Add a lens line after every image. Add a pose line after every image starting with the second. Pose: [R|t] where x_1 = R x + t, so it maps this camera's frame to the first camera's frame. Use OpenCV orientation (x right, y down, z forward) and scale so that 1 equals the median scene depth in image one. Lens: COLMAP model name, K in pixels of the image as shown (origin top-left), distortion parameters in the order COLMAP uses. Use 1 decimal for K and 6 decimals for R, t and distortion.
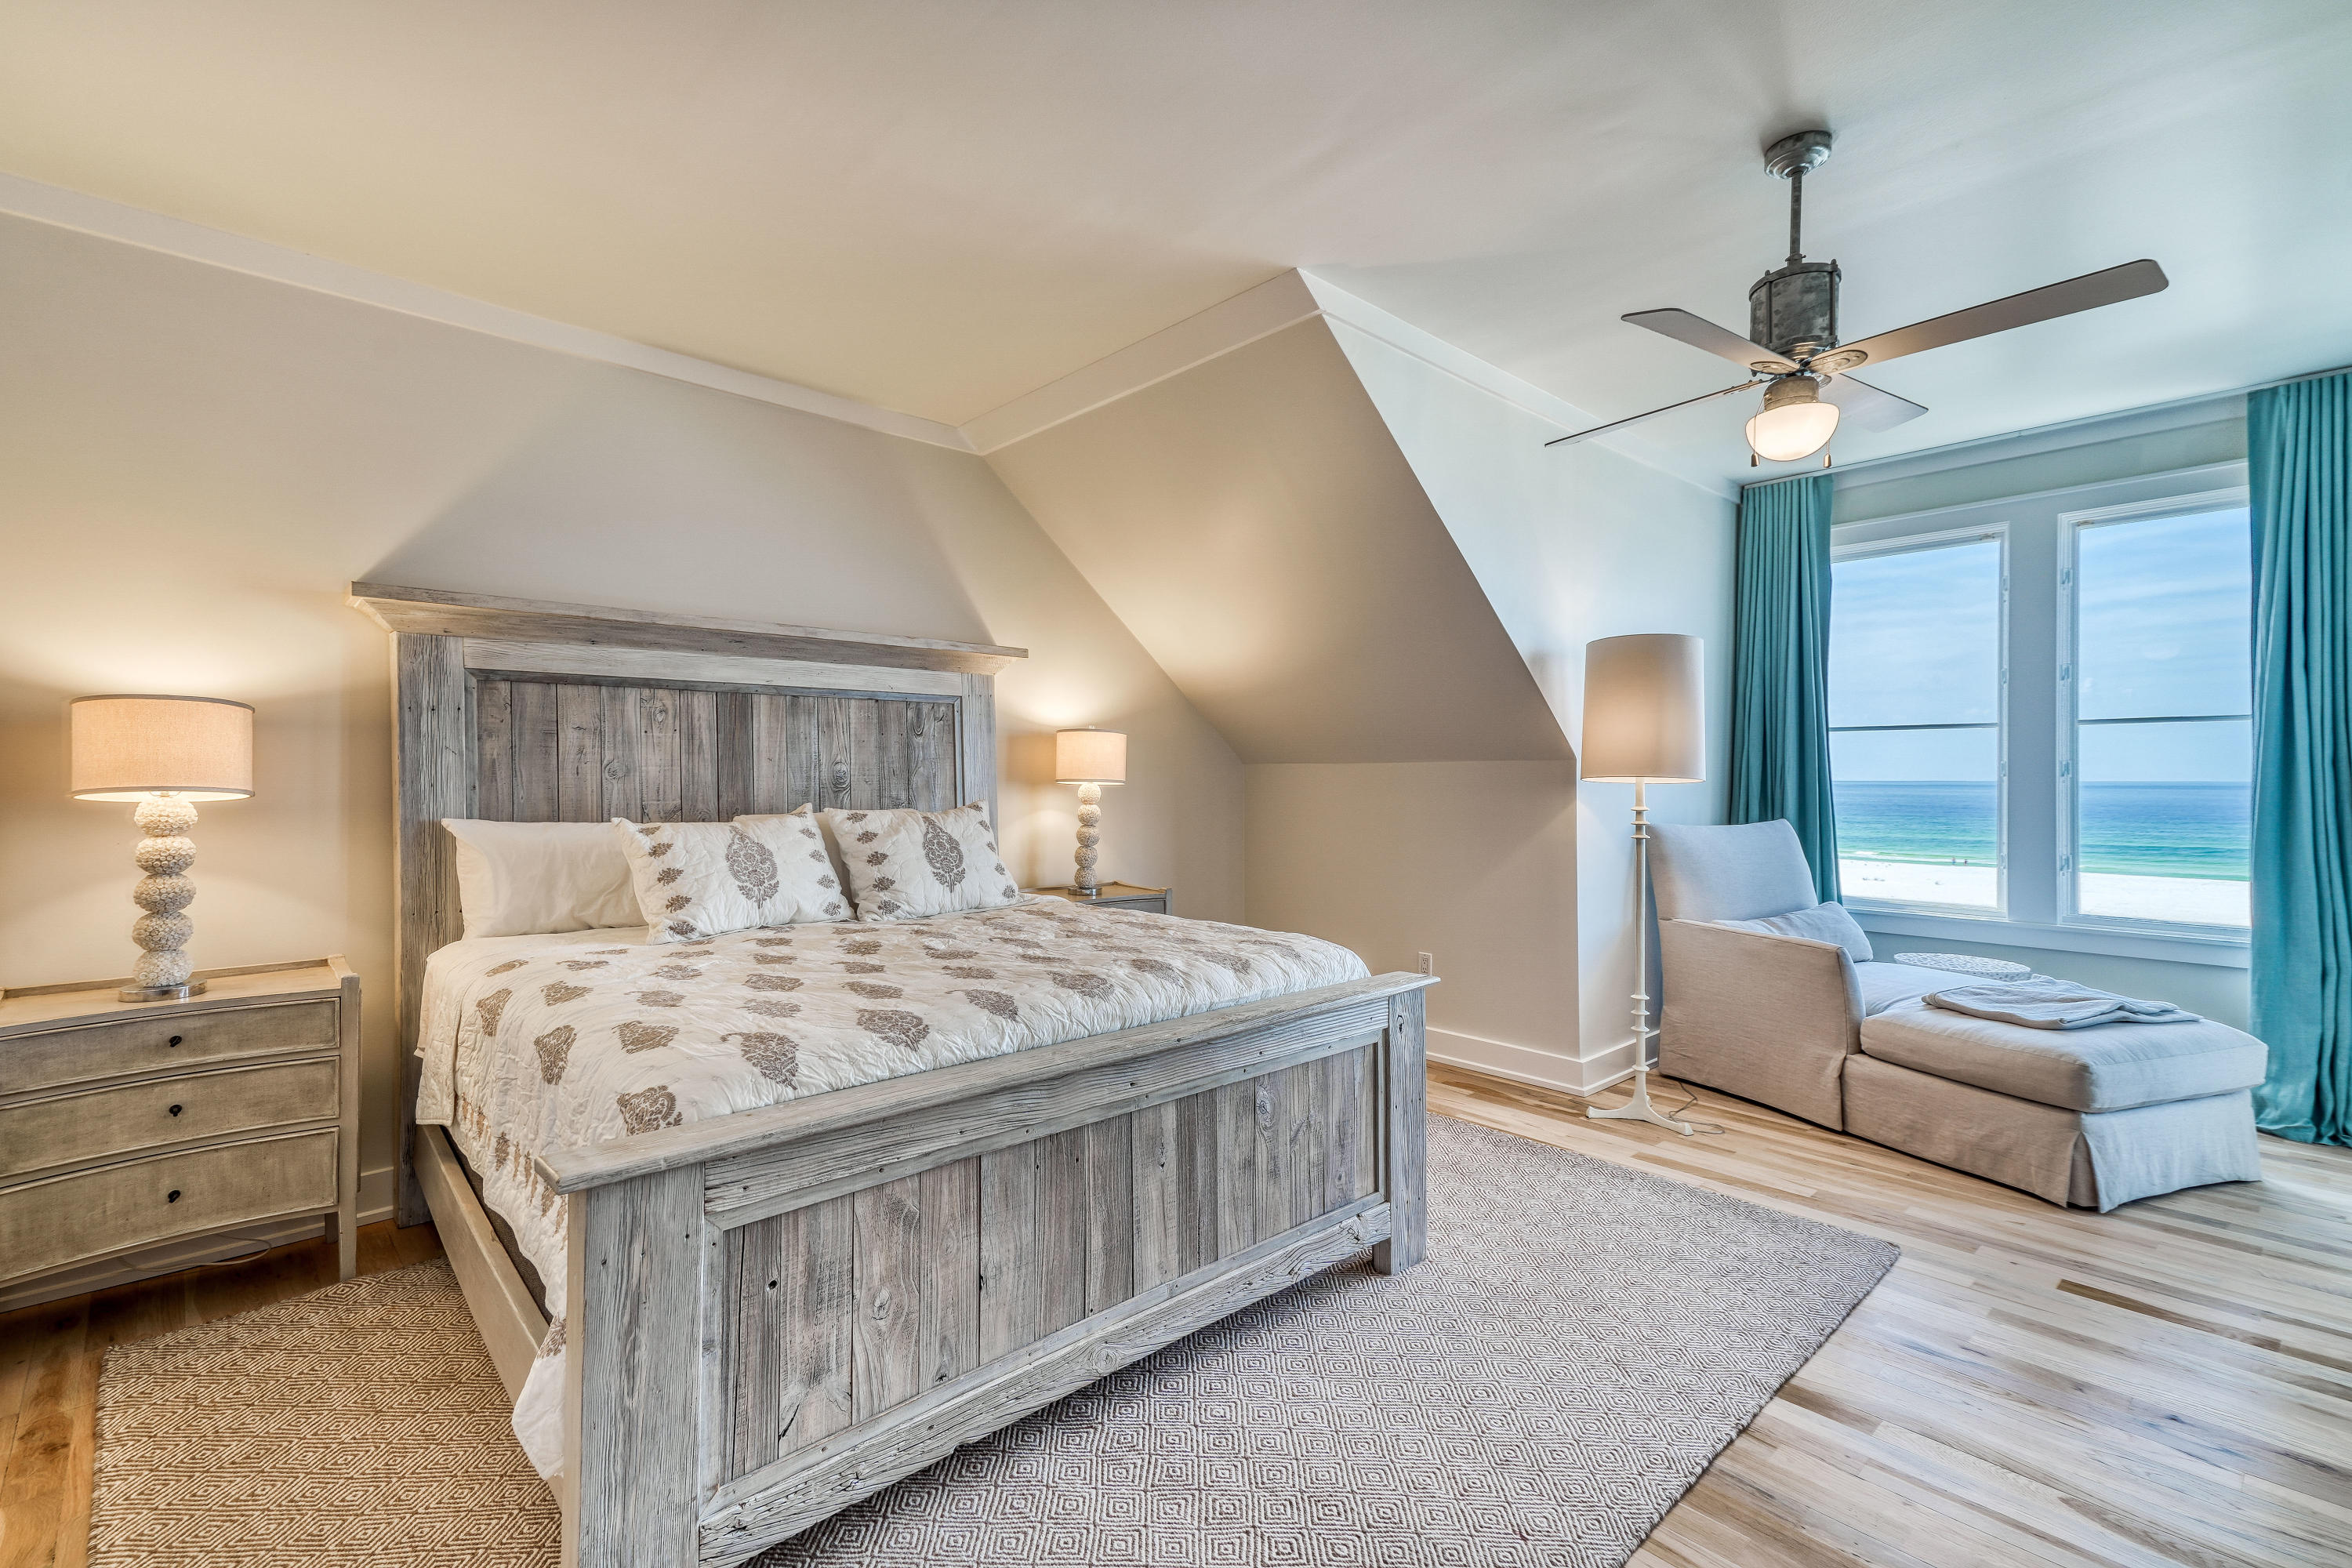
lens RADIAL K [[1074.4, 0, 1157.4], [0, 1074.4, 800.2], [0, 0, 1]] dist [0.048003, -0.000119]
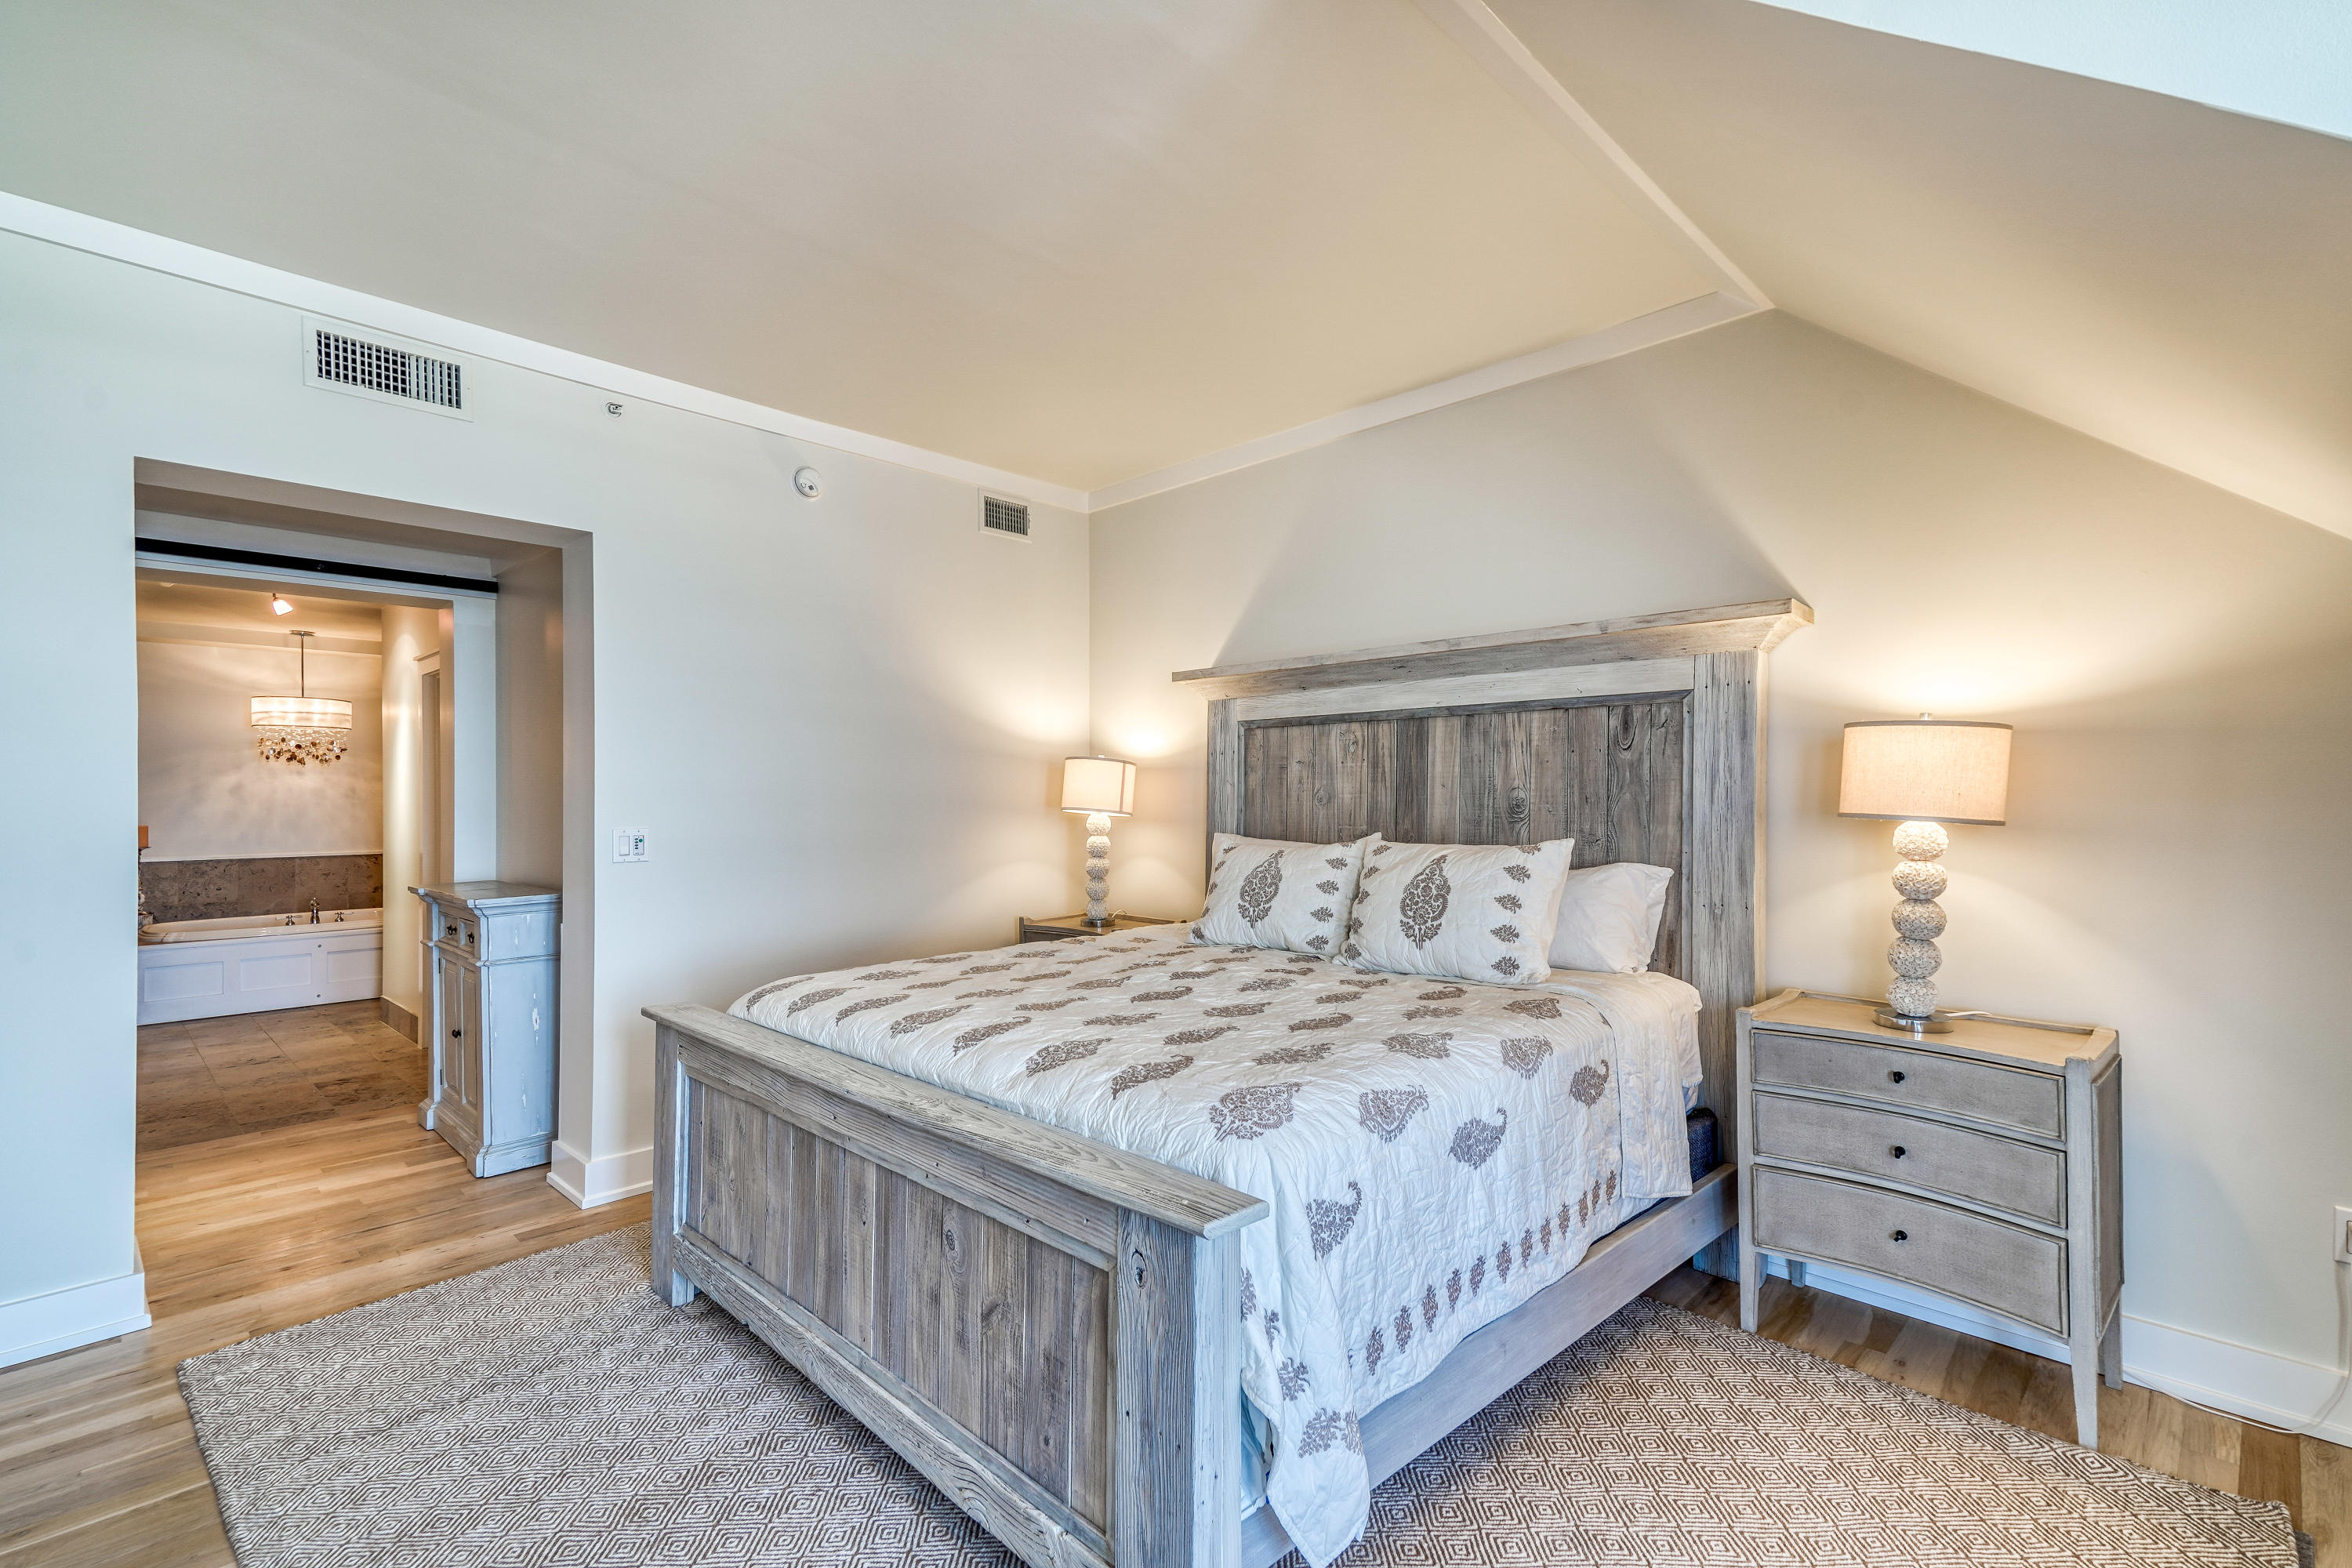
lens RADIAL K [[1074.4, 0, 1157.4], [0, 1074.4, 800.2], [0, 0, 1]] dist [0.048003, -0.000119]
pose [[0.025481, 0.008123, -0.999642, 0.643772], [-0.020233, 0.999766, 0.007608, -0.030456], [0.999471, 0.020032, 0.025639, 0.820325]]
